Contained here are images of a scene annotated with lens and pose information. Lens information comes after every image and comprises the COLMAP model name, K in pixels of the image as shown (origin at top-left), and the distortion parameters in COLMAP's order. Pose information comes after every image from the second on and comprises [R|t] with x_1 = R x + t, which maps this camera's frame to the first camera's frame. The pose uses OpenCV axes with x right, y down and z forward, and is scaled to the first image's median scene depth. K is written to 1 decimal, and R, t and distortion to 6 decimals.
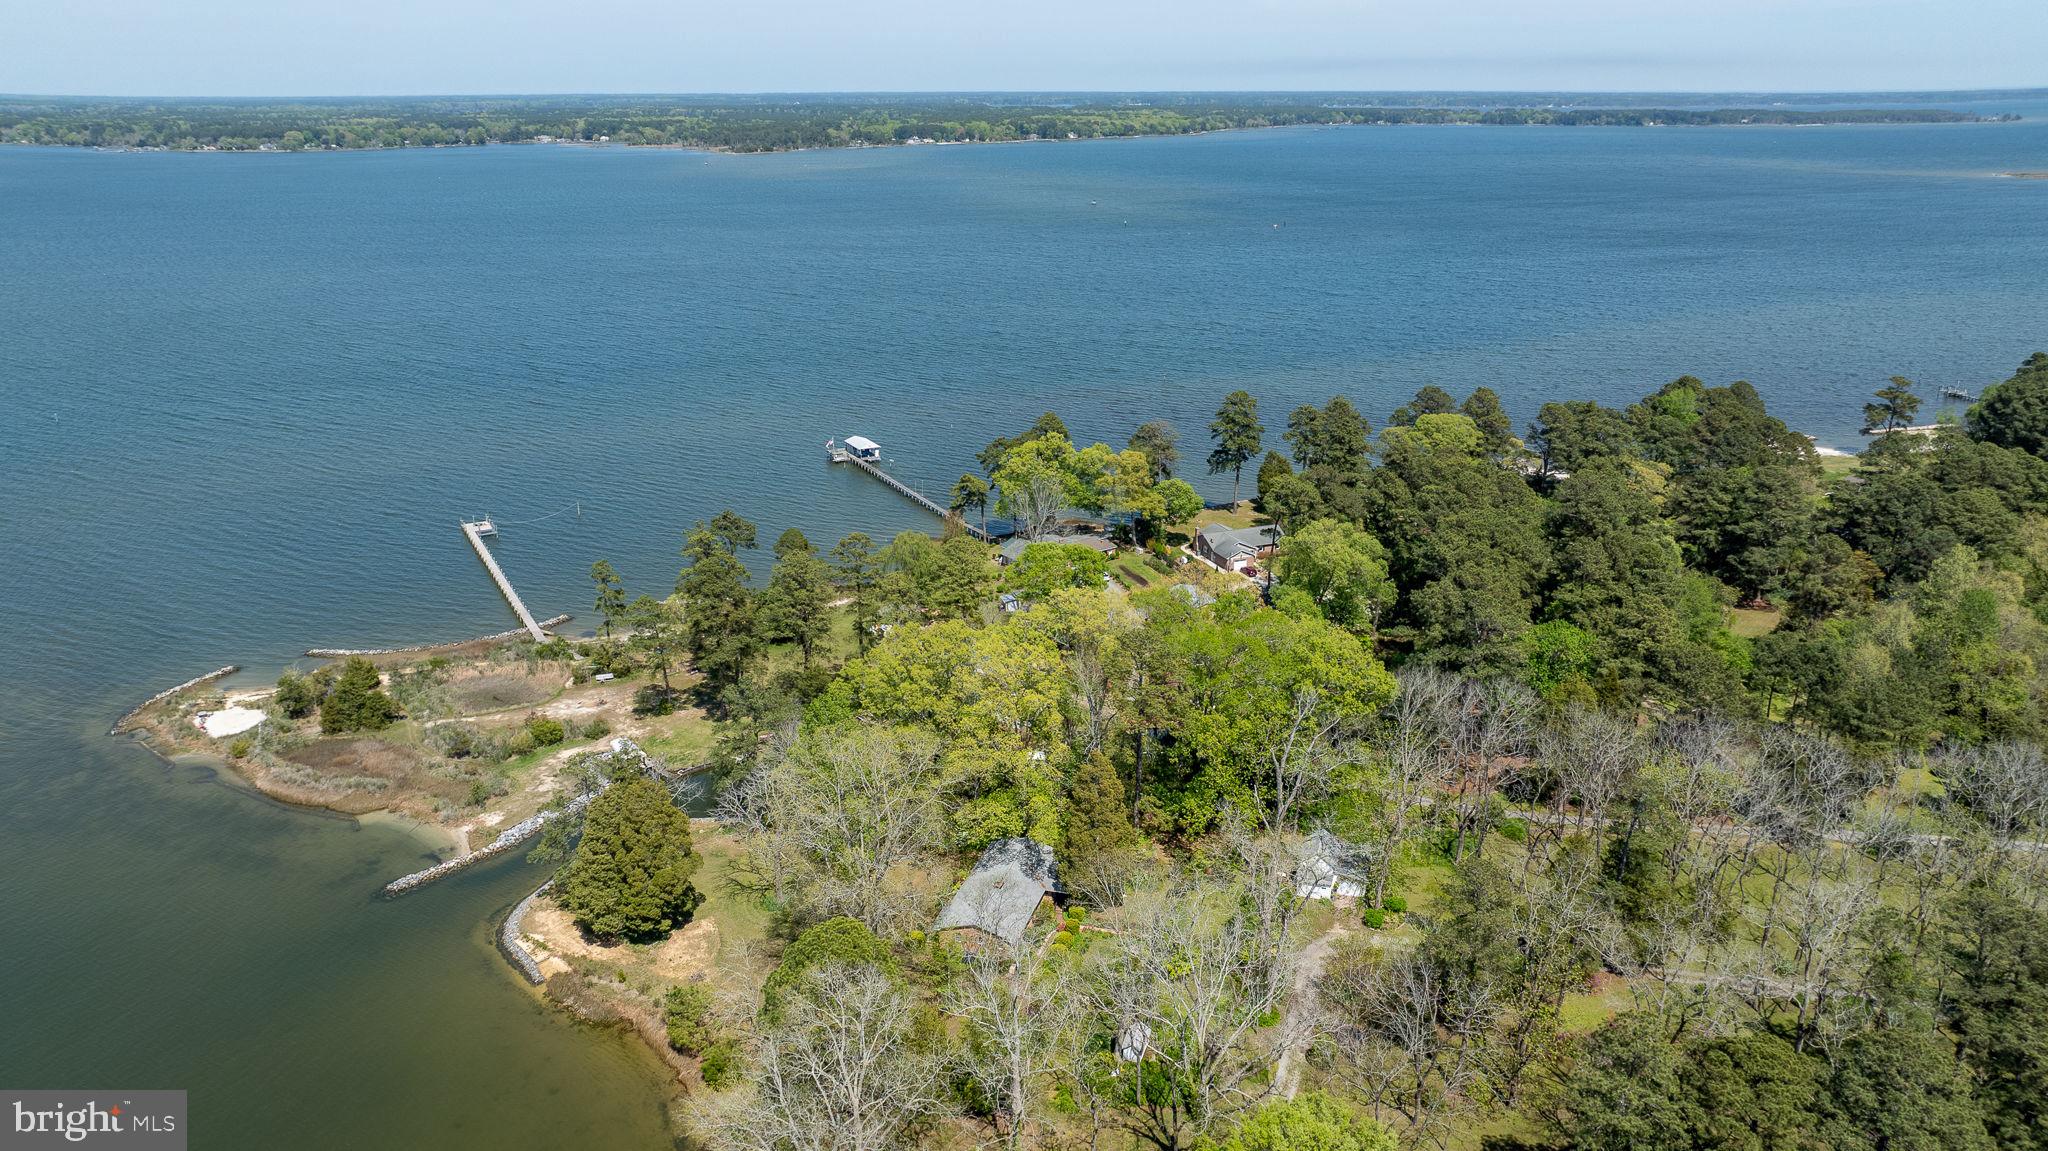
lens RADIAL K [[1443.7, 0, 1024.0], [0, 1443.7, 563.4], [0, 0, 1]] dist [-0.037760, 0.040987]
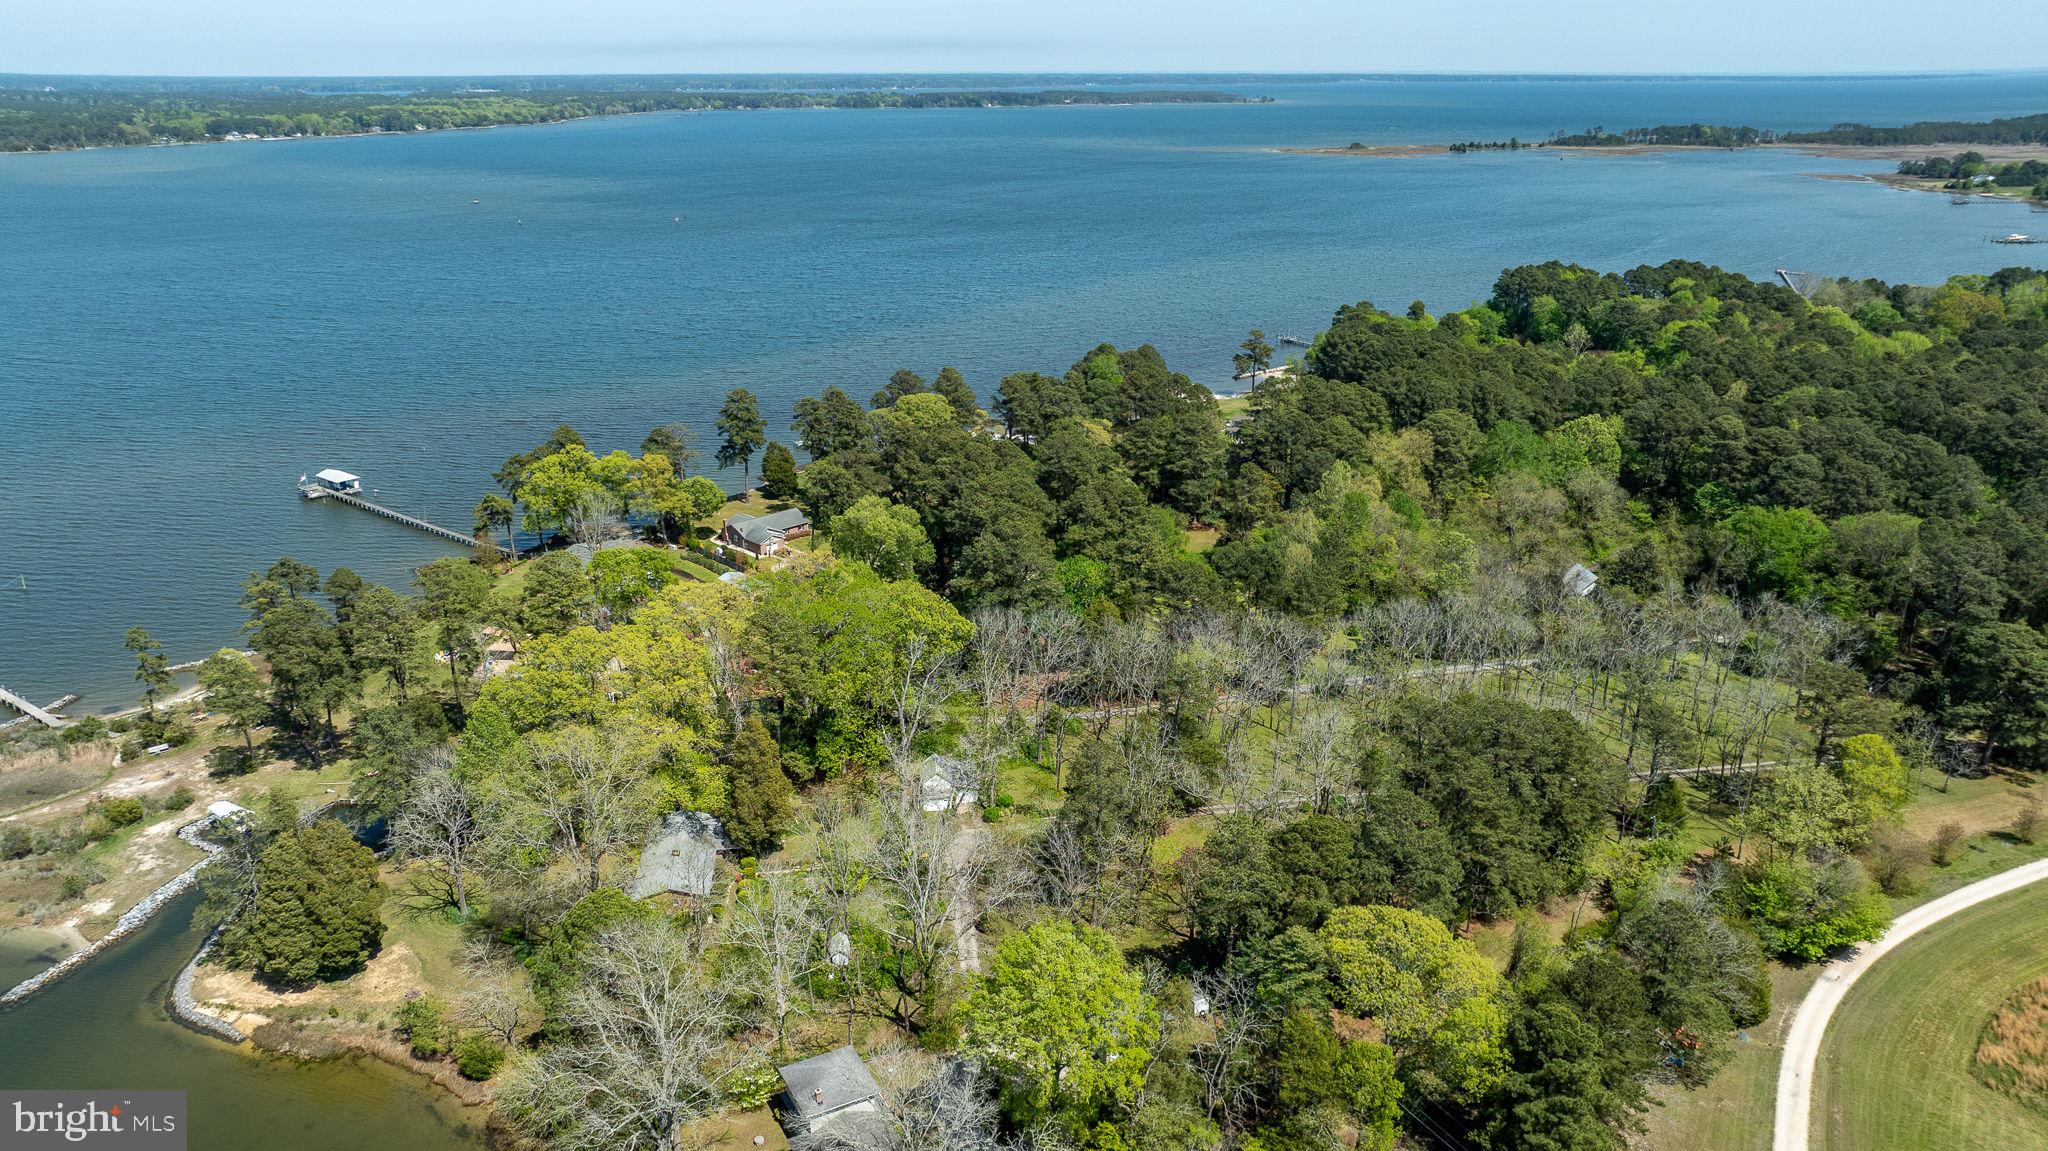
lens RADIAL K [[1443.7, 0, 1024.0], [0, 1443.7, 563.4], [0, 0, 1]] dist [-0.037760, 0.040987]
pose [[0.911780, -0.131516, 0.389051, -0.118200], [0.127333, 0.991183, 0.036645, -0.003911], [-0.390440, 0.016127, 0.920487, -0.092024]]
